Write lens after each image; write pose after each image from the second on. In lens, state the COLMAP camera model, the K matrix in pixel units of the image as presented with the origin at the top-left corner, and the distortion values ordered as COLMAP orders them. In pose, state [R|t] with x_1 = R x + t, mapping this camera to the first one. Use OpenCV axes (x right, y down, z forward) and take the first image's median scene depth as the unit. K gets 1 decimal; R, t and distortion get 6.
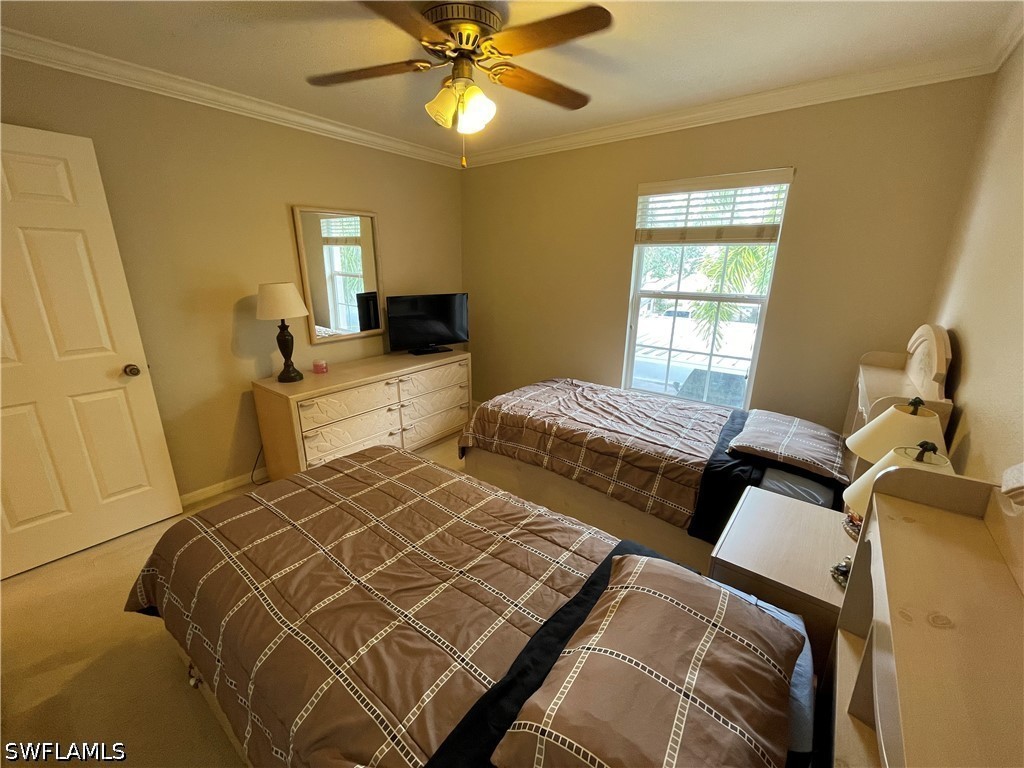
lens RADIAL K [[412.1, 0, 508.8], [0, 412.1, 386.6], [0, 0, 1]] dist [-0.001567, -0.000198]
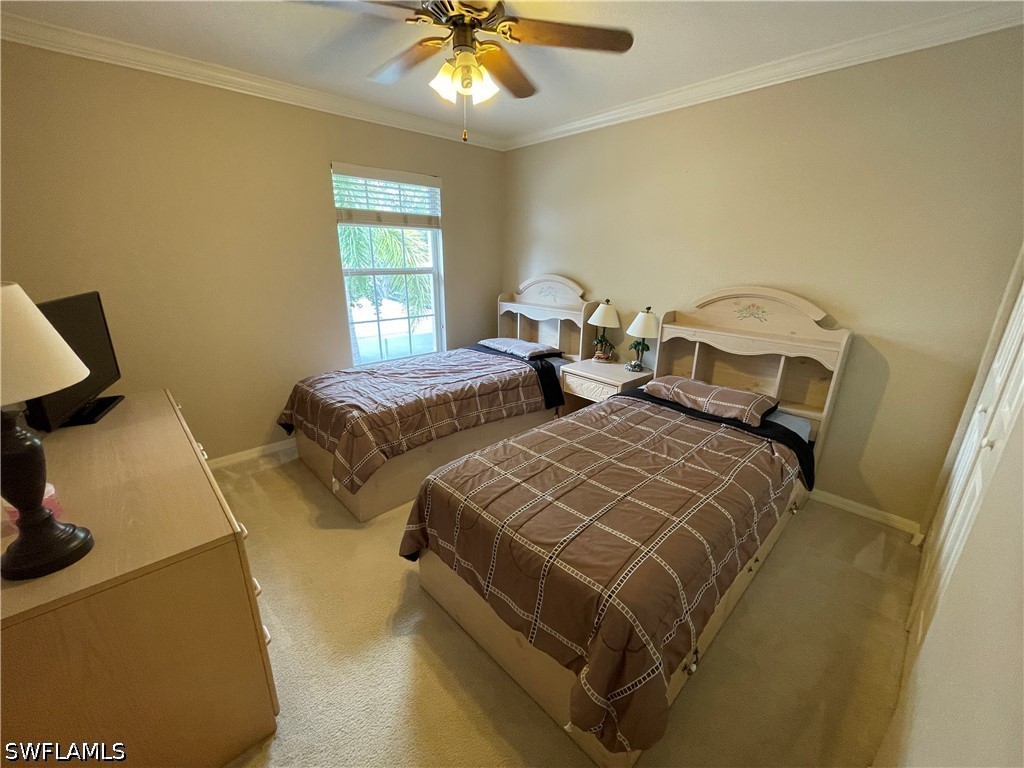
lens RADIAL K [[404.7, 0, 512.0], [0, 404.7, 384.0], [0, 0, 1]] dist [0.024719, -0.000020]
pose [[0.156036, -0.310110, 0.937808, -0.896347], [0.272299, 0.926153, 0.260949, -0.167320], [-0.949477, 0.214646, 0.228956, 0.607258]]
